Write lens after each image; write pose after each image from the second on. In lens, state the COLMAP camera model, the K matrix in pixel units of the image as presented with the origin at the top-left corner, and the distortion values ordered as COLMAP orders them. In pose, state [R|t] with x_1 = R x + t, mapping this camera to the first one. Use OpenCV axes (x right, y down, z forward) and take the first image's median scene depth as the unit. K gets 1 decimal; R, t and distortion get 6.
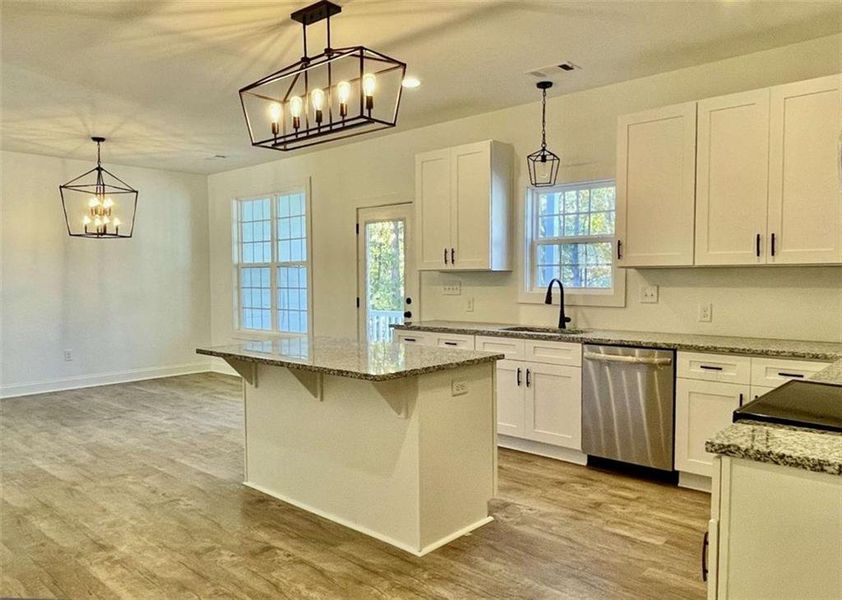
lens RADIAL K [[611.7, 0, 428.4], [0, 611.7, 304.0], [0, 0, 1]] dist [0.005978, 0.000167]
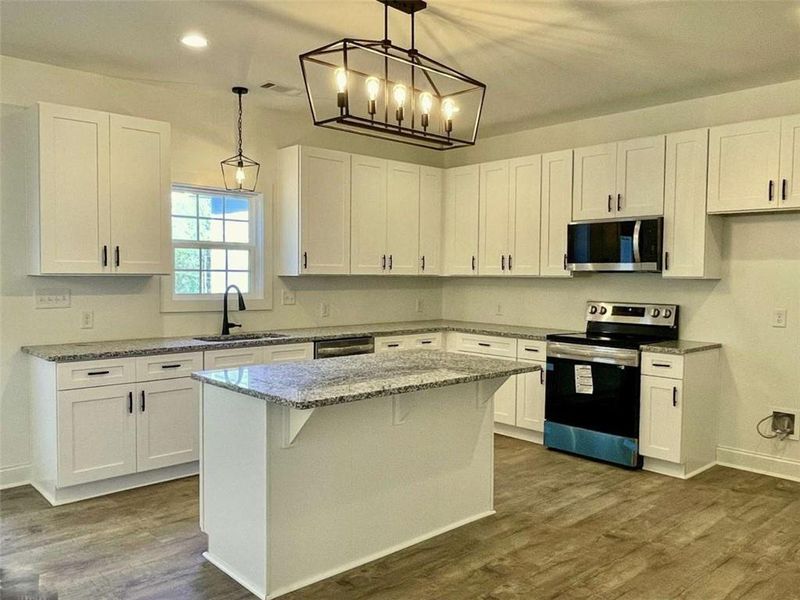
lens RADIAL K [[618.6, 0, 399.1], [0, 618.6, 296.0], [0, 0, 1]] dist [0.042347, -0.013210]
pose [[0.117765, -0.030731, 0.992566, -1.011979], [0.038068, 0.998926, 0.026412, -0.053123], [-0.992311, 0.034675, 0.118809, 0.817064]]
